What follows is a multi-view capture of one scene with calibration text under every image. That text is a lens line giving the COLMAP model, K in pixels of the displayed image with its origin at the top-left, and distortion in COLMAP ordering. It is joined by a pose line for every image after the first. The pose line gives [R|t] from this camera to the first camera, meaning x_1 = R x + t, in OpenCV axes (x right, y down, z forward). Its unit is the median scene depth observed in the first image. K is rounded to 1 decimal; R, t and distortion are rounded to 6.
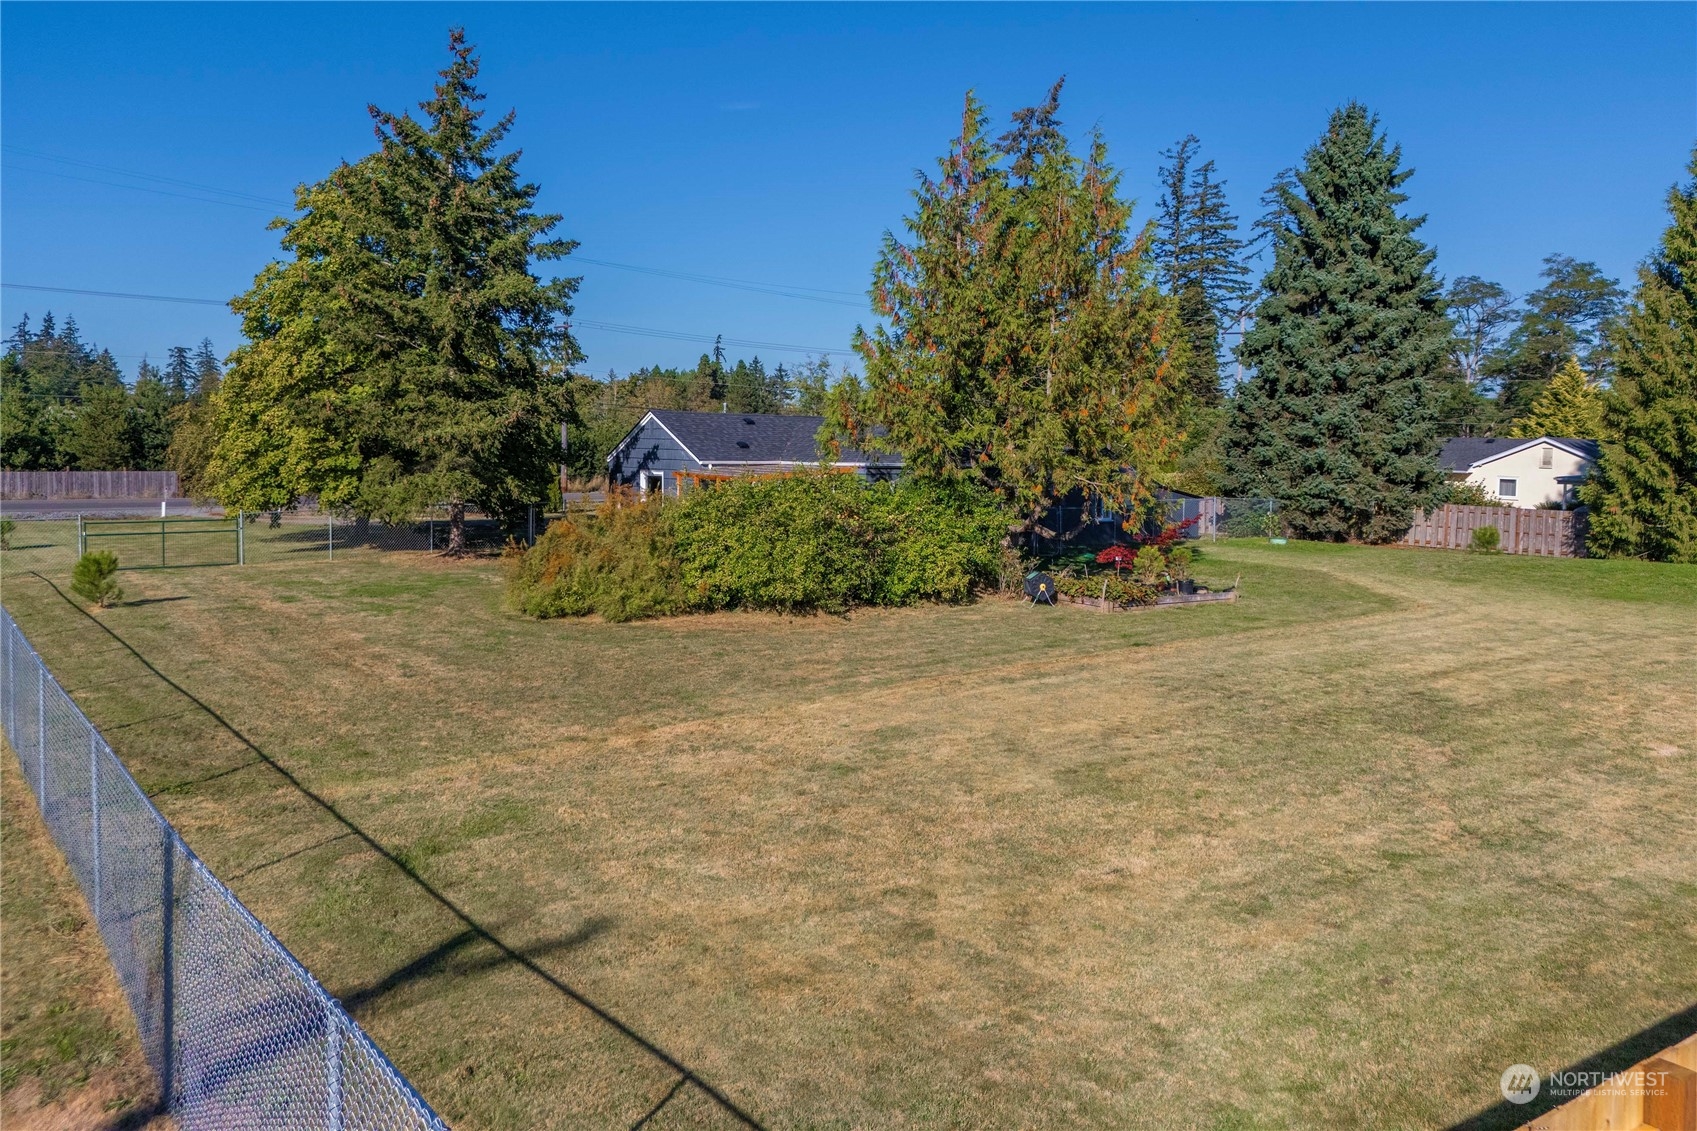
lens RADIAL K [[1247.1, 0, 849.4], [0, 1247.1, 557.5], [0, 0, 1]] dist [0.077791, -0.115358]
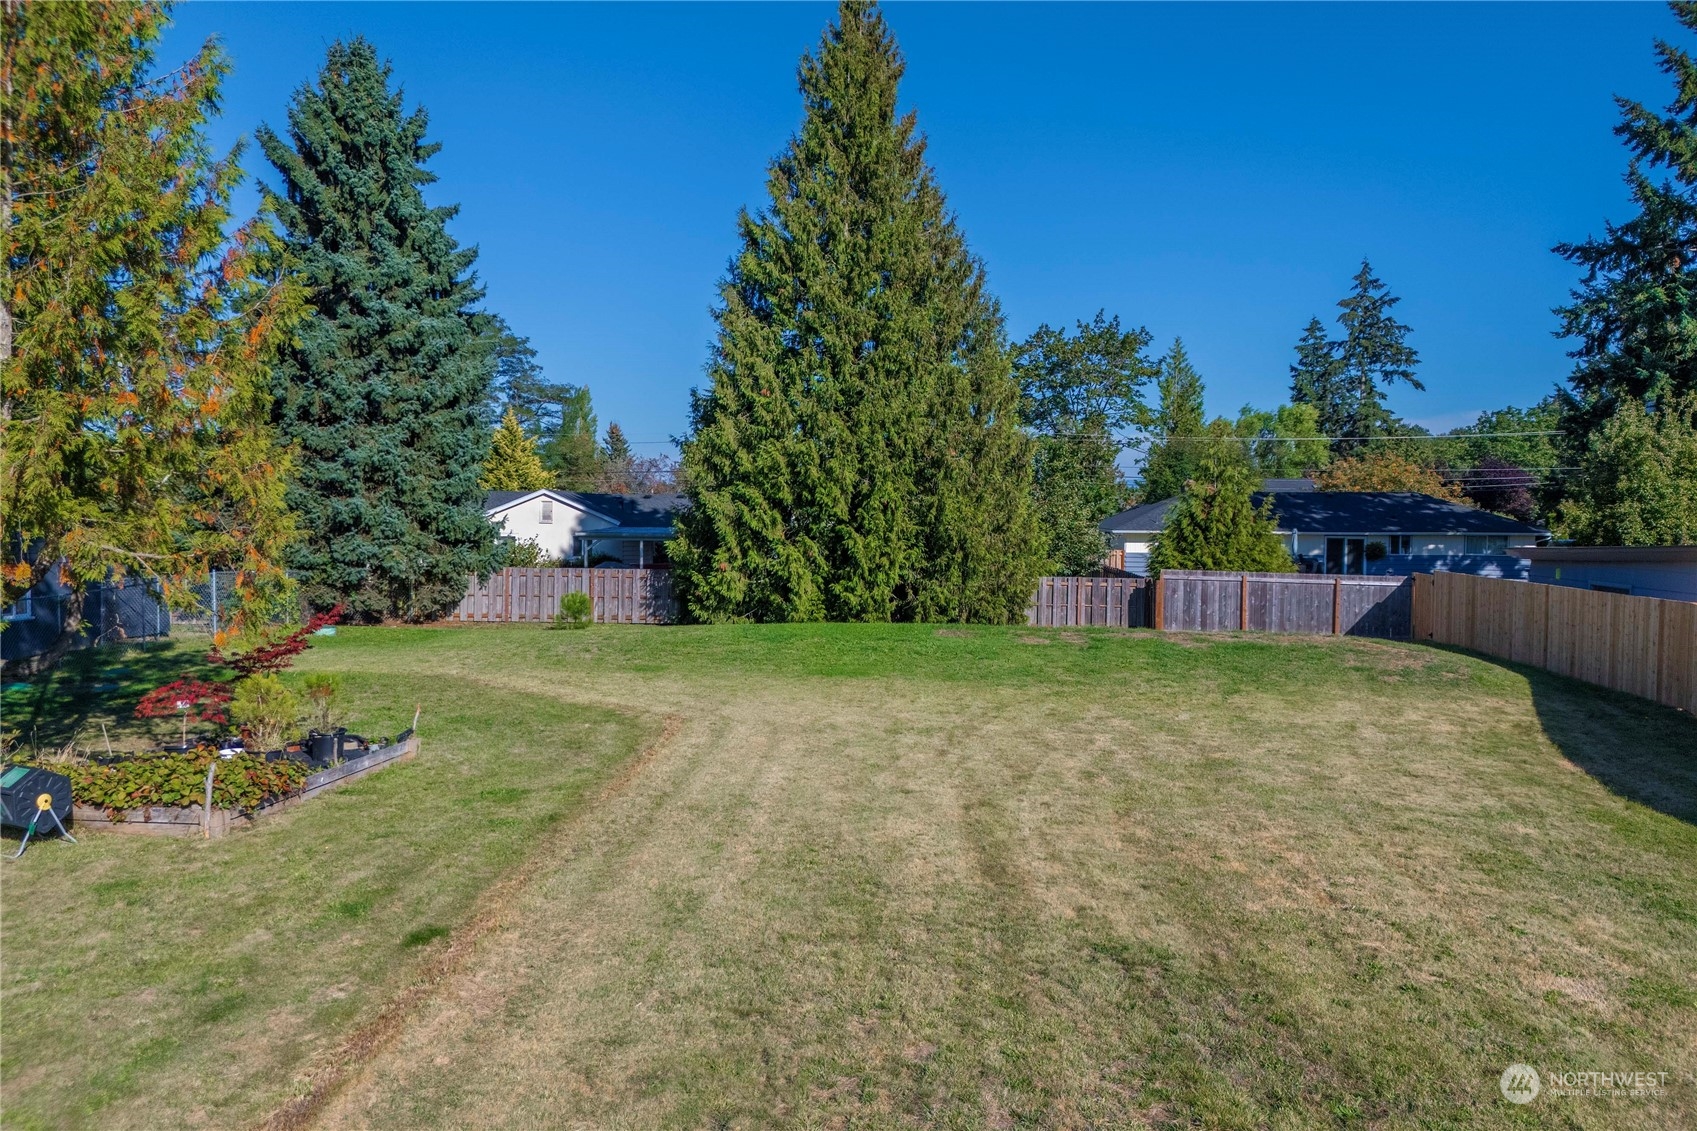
lens RADIAL K [[1247.1, 0, 849.4], [0, 1247.1, 557.5], [0, 0, 1]] dist [0.077791, -0.115358]
pose [[0.646404, -0.036782, 0.762108, 0.004610], [0.074532, 0.997104, -0.015093, -0.020170], [-0.759346, 0.066558, 0.647274, 0.317132]]
